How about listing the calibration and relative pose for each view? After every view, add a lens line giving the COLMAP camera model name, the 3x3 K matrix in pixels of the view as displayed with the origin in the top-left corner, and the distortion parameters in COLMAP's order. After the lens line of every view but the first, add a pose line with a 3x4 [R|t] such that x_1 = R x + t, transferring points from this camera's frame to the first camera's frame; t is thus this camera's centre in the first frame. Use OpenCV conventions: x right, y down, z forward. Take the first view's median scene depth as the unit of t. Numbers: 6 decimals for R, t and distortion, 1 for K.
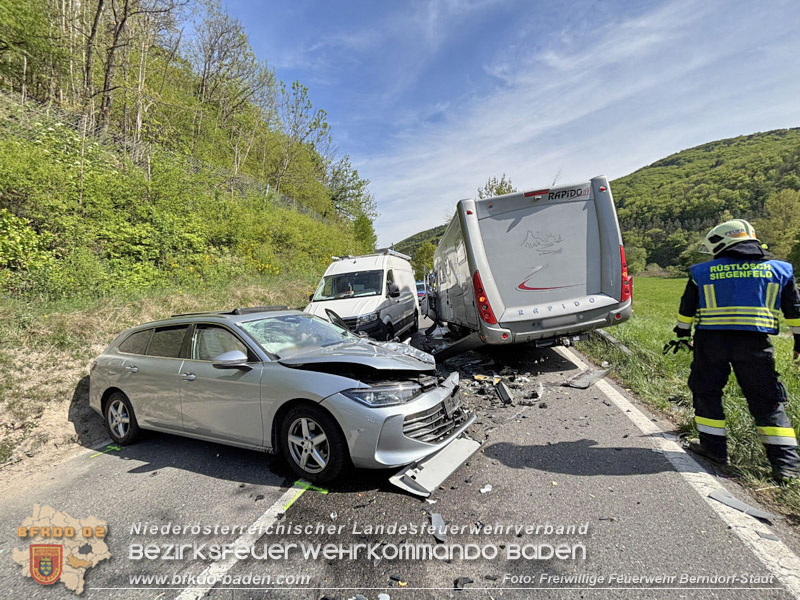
lens RADIAL K [[319.8, 0, 400.0], [0, 319.8, 300.0], [0, 0, 1]] dist [-0.000985, -0.000117]
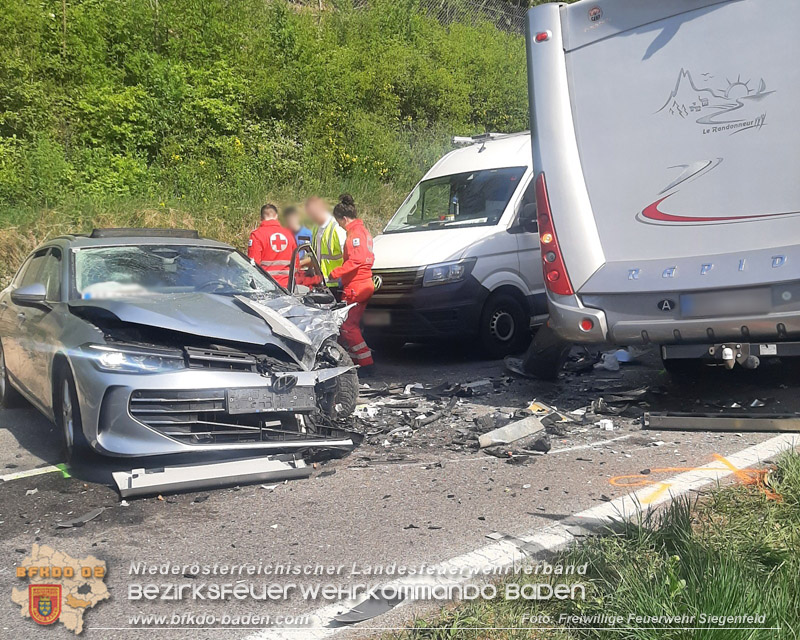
lens RADIAL K [[808.9, 0, 399.5], [0, 808.9, 337.1], [0, 0, 1]] dist [0.076022, -0.141480]
pose [[0.847297, 0.112921, -0.518976, 0.477156], [-0.051523, 0.990004, 0.131292, -0.002650], [0.528614, -0.084504, 0.844646, -0.056333]]
